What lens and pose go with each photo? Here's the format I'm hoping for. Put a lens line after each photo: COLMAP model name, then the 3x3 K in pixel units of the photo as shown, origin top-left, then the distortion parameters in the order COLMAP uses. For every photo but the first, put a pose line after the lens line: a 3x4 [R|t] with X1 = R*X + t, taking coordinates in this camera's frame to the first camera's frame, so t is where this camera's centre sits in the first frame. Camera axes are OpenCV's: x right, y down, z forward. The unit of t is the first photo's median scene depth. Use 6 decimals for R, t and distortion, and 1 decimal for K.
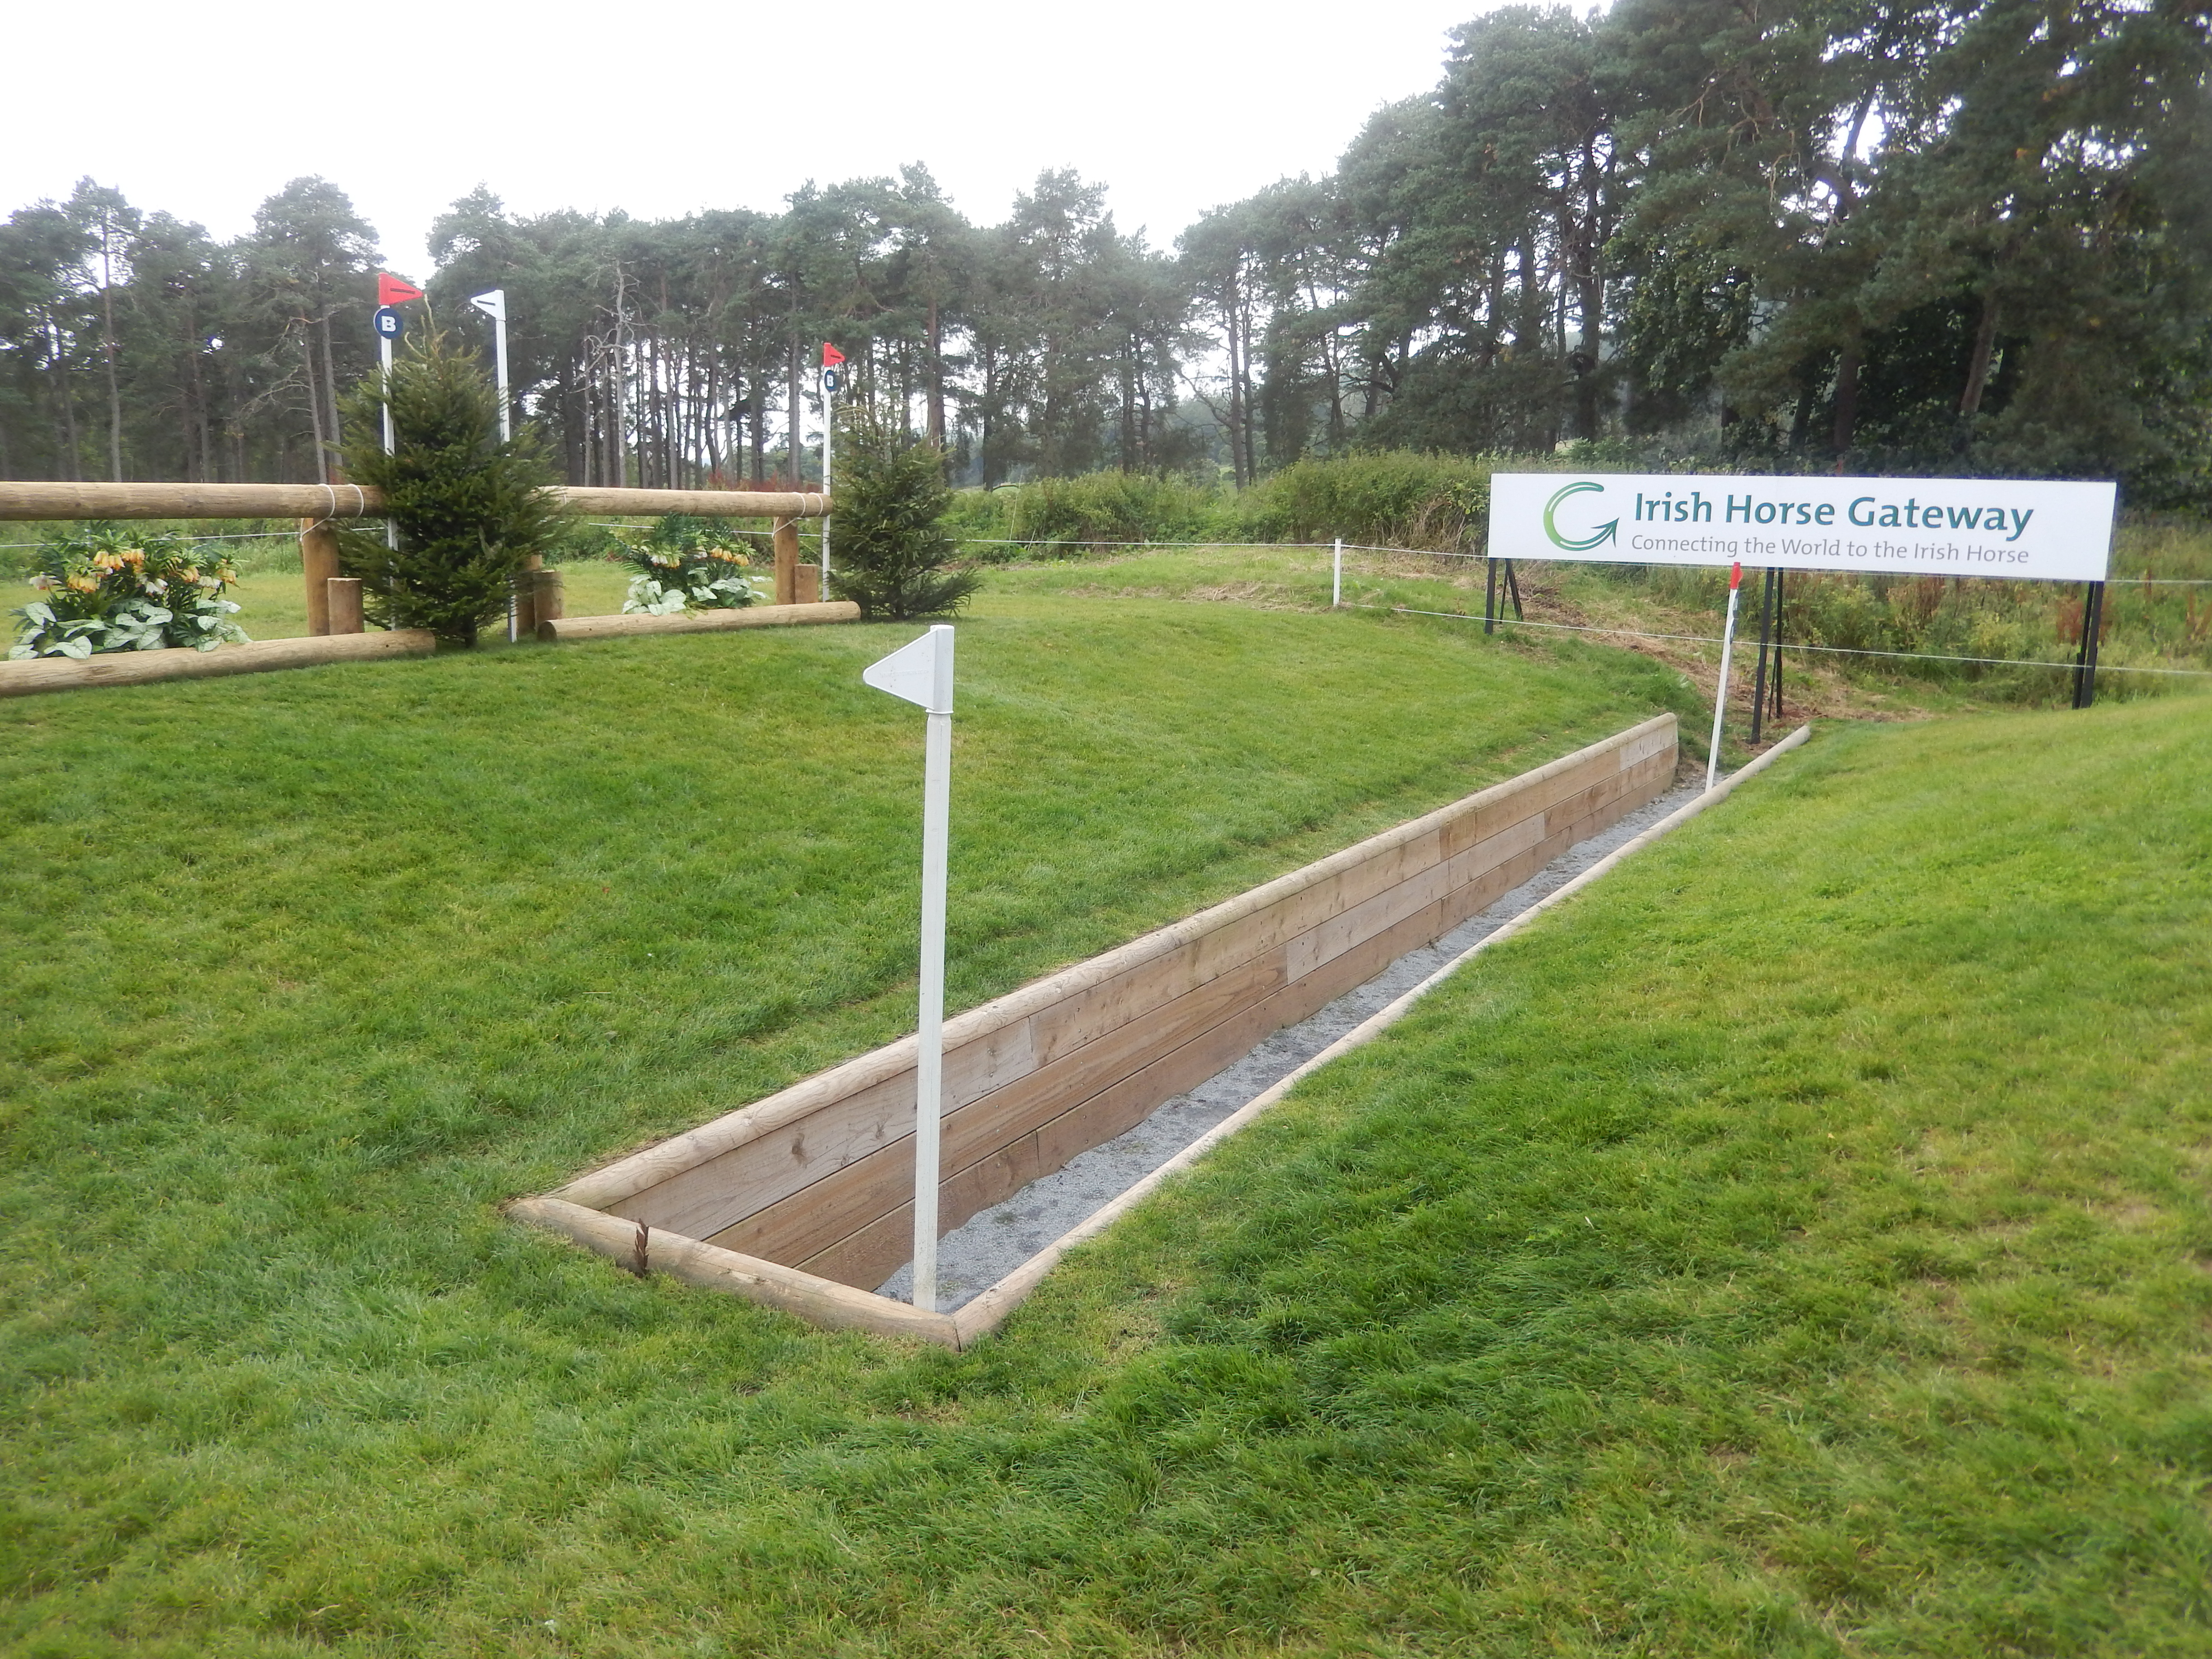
lens RADIAL K [[1739.7, 0, 1106.0], [0, 1739.7, 829.5], [0, 0, 1]] dist [-0.056132, 0.056739]
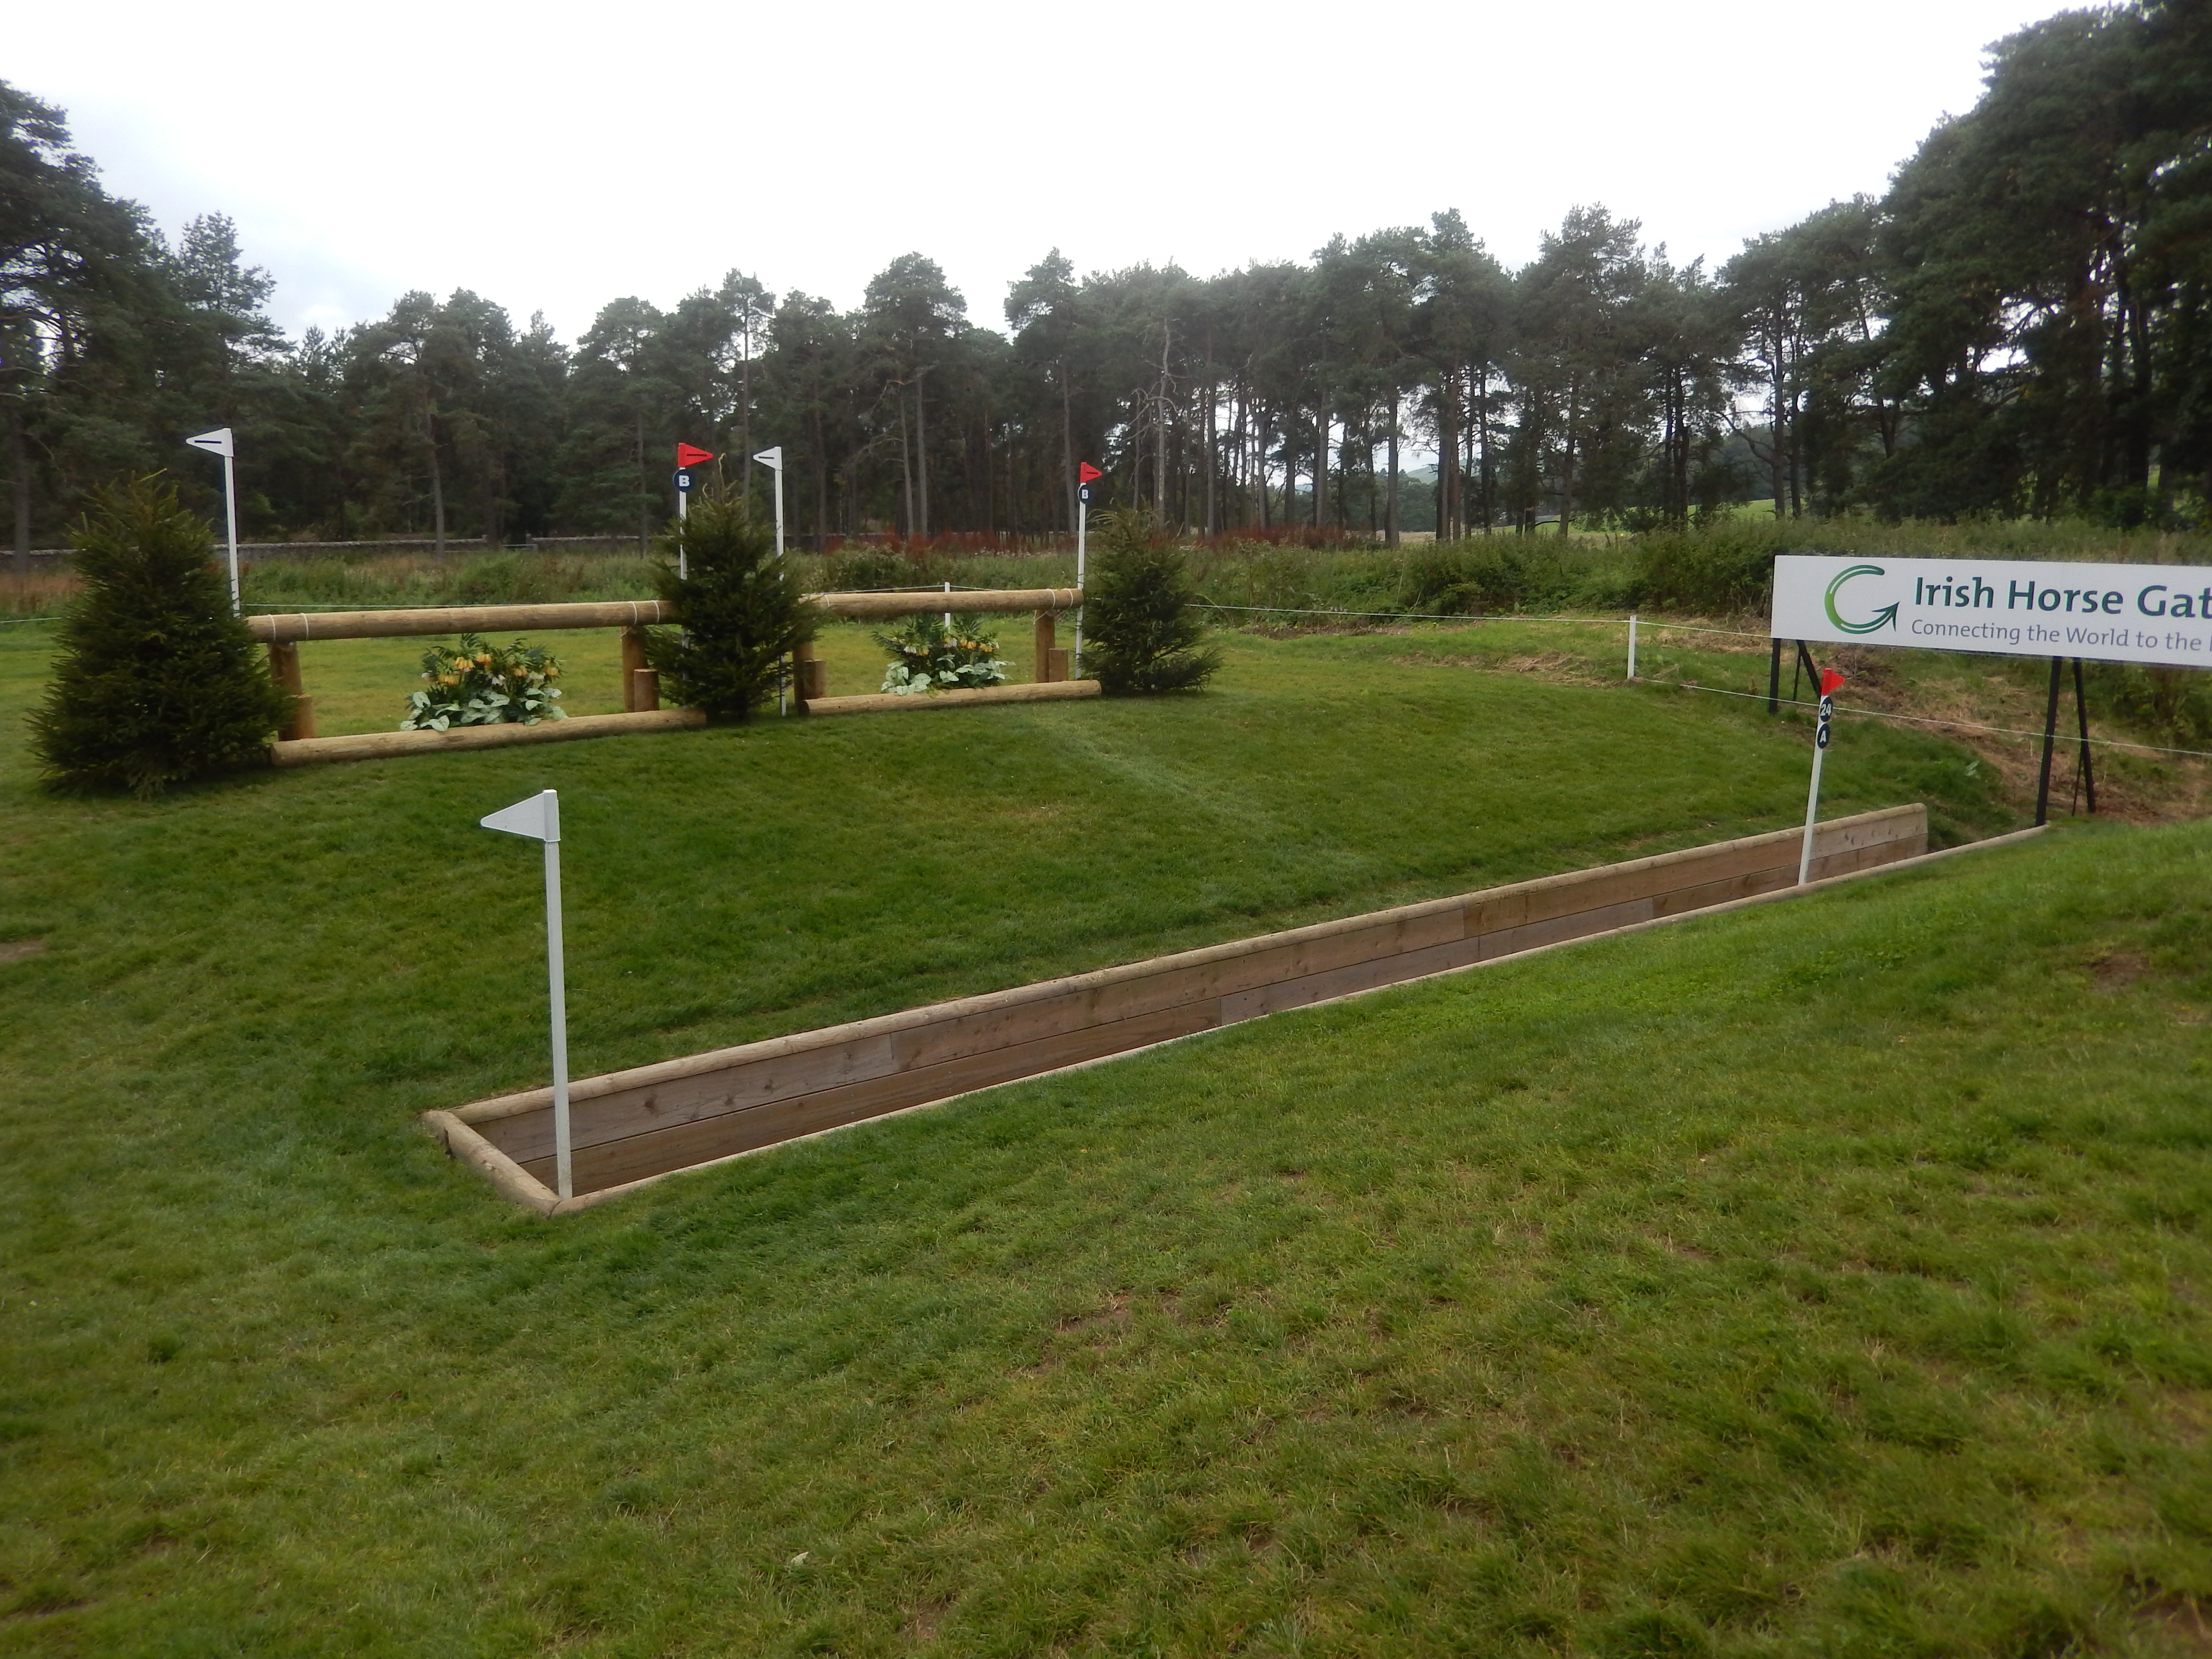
lens RADIAL K [[1739.7, 0, 1106.0], [0, 1739.7, 829.5], [0, 0, 1]] dist [-0.056132, 0.056739]
pose [[0.940434, 0.051616, -0.336036, 0.395944], [-0.055264, 0.998471, -0.001295, -0.042836], [0.335456, 0.019789, 0.941848, -0.169024]]
